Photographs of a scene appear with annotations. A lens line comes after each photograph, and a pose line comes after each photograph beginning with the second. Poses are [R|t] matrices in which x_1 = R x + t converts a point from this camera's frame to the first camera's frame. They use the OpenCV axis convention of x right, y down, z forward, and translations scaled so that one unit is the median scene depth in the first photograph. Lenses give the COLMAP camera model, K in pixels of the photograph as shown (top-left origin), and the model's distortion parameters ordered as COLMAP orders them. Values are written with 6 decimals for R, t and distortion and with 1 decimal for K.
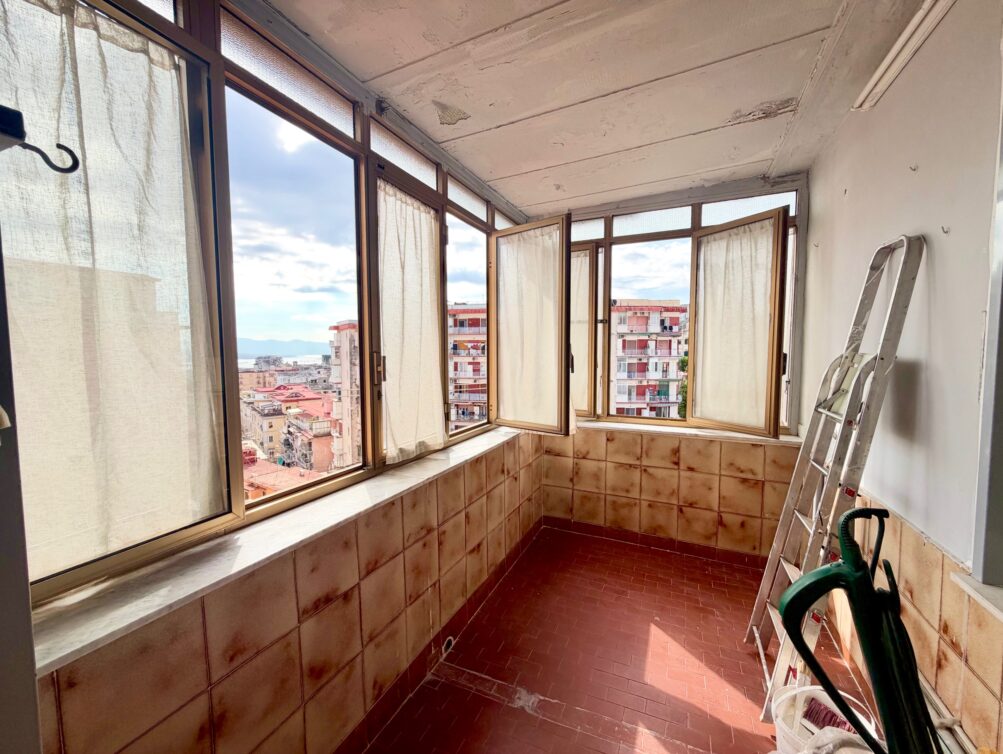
lens RADIAL K [[404.4, 0, 500.0], [0, 404.4, 379.1], [0, 0, 1]] dist [0.000055, 0.000101]
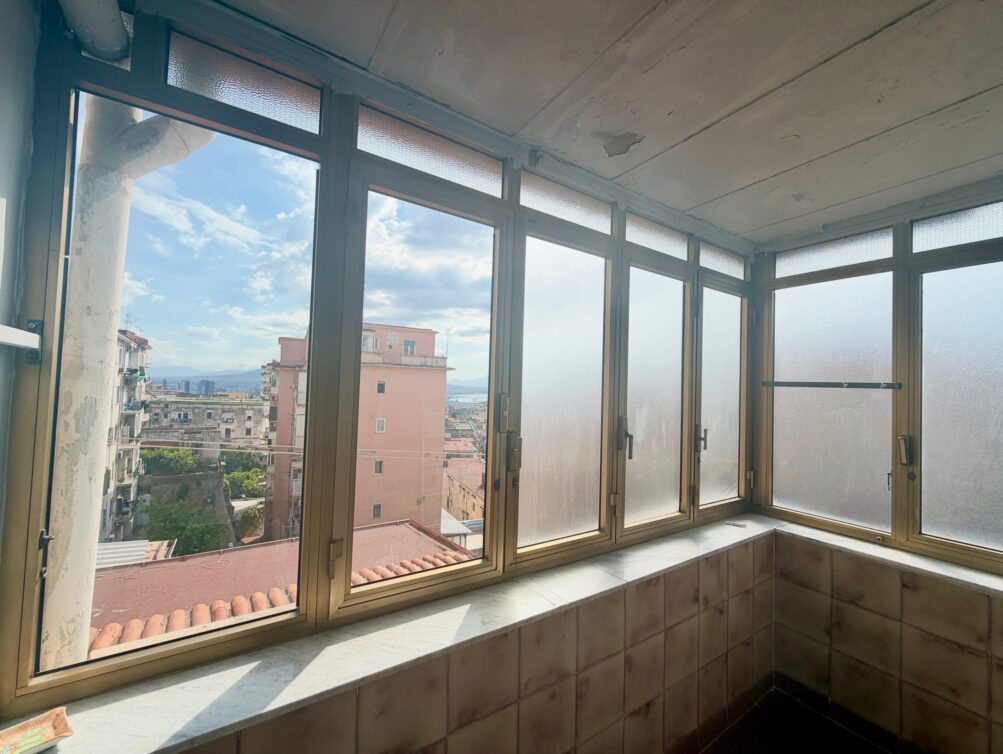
lens RADIAL K [[403.6, 0, 496.1], [0, 403.6, 378.0], [0, 0, 1]] dist [-0.001572, 0.000357]
pose [[0.847695, 0.015138, -0.530268, 0.069245], [-0.068457, 0.994356, -0.081049, -0.067074], [0.526049, 0.105006, 0.843947, 0.157218]]
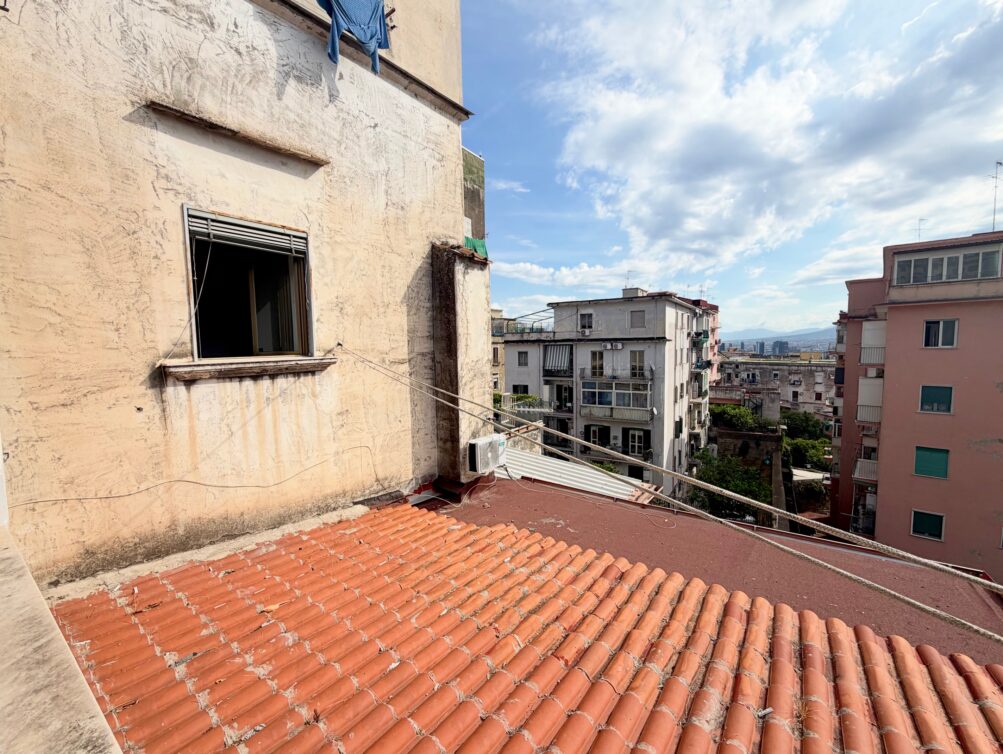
lens RADIAL K [[423.2, 0, 501.5], [0, 423.2, 377.0], [0, 0, 1]] dist [-0.001841, -0.000099]
pose [[-0.196523, 0.079133, -0.977301, -0.116592], [-0.048378, 0.994741, 0.090273, -0.039785], [0.979305, 0.065021, -0.191662, 0.874879]]
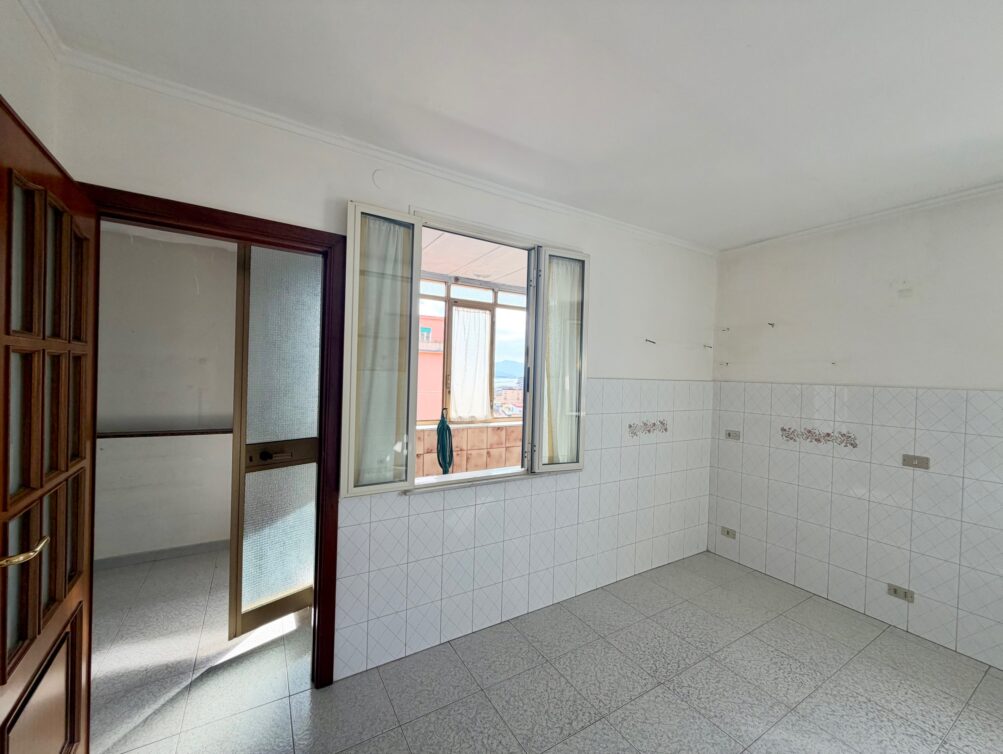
lens RADIAL K [[404.4, 0, 500.0], [0, 404.4, 379.1], [0, 0, 1]] dist [0.000055, 0.000101]
pose [[0.828386, 0.034095, -0.559119, 0.851022], [-0.067228, 0.996983, -0.038810, 0.021090], [0.556108, 0.069738, 0.828179, -0.563419]]
